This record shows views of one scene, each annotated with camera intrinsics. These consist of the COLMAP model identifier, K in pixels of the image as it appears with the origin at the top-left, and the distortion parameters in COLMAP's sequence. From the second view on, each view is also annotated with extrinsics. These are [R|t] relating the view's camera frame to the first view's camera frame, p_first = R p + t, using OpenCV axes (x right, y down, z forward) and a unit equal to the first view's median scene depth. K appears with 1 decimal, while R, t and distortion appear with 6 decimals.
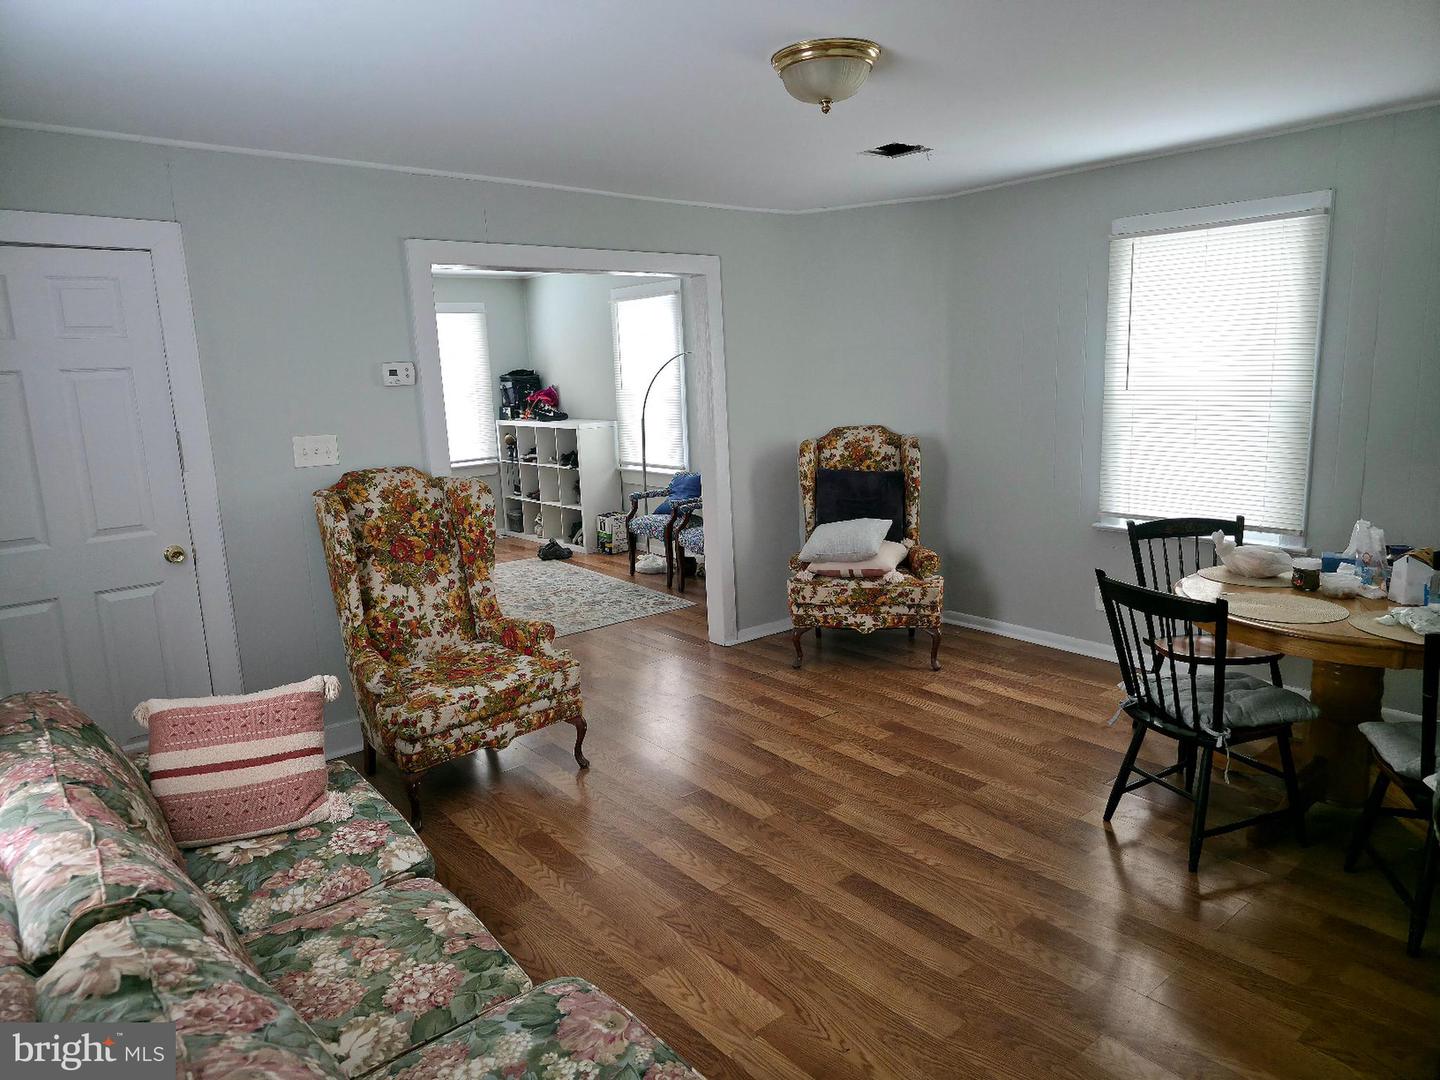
lens RADIAL K [[953.3, 0, 720.0], [0, 953.3, 539.7], [0, 0, 1]] dist [0.050292, -0.028848]
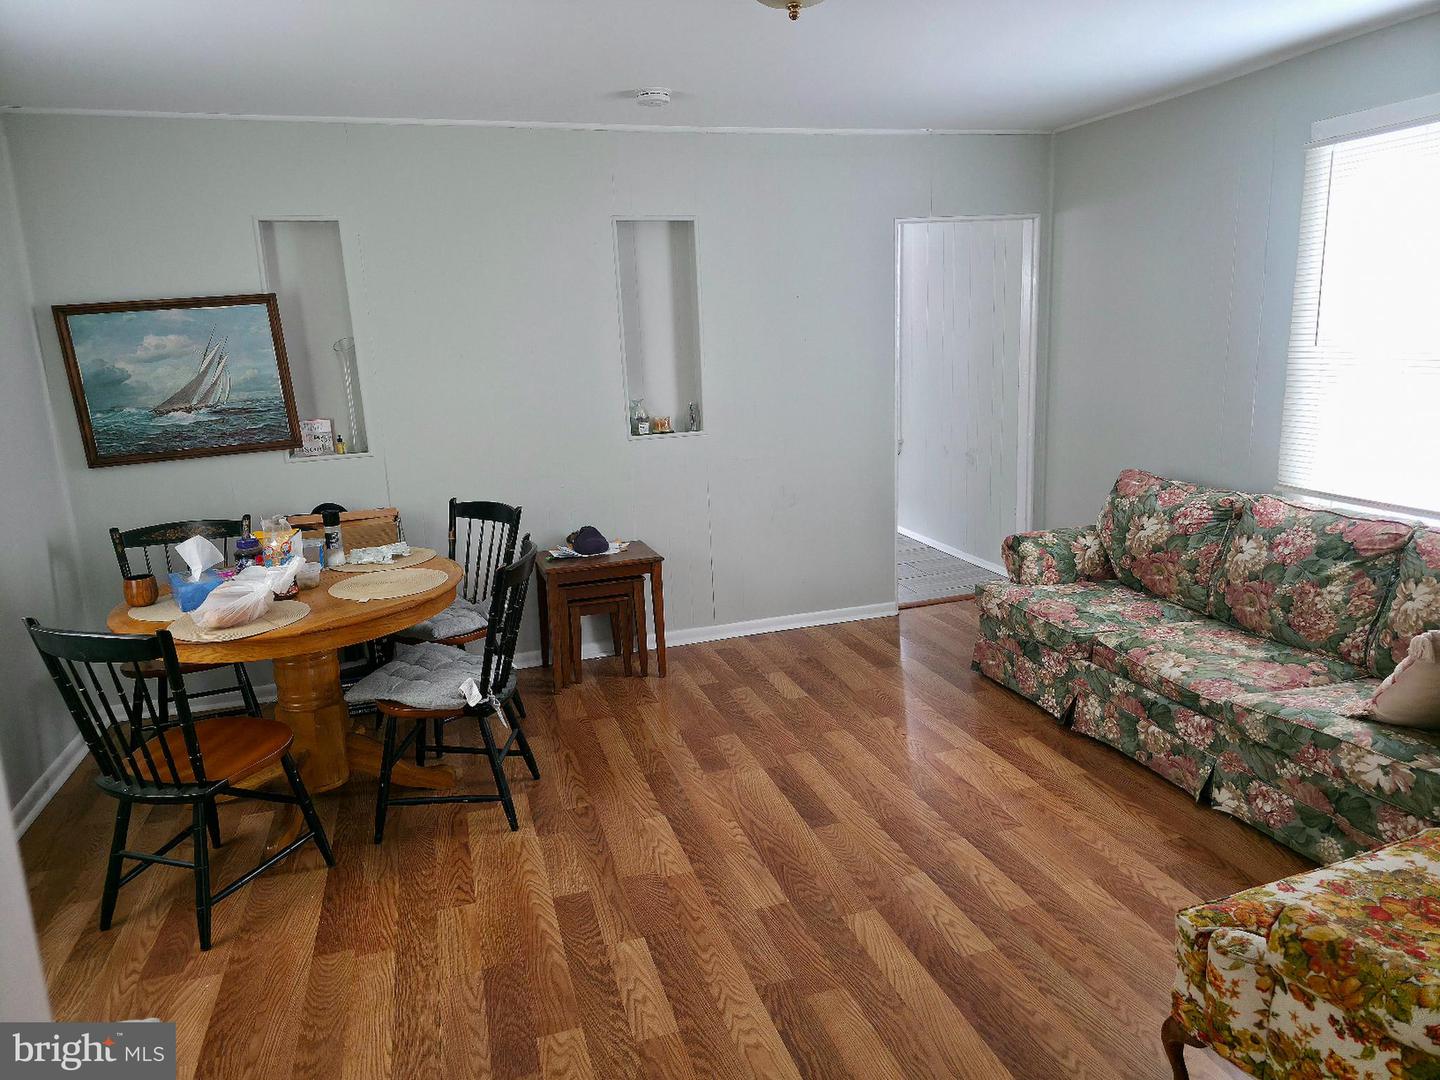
lens RADIAL K [[953.3, 0, 720.1], [0, 953.3, 541.7], [0, 0, 1]] dist [0.050292, -0.028848]
pose [[-0.924106, -0.001316, 0.382135, -0.142121], [0.148488, 0.920176, 0.362253, -0.284437], [-0.352108, 0.391502, -0.850145, 1.664202]]
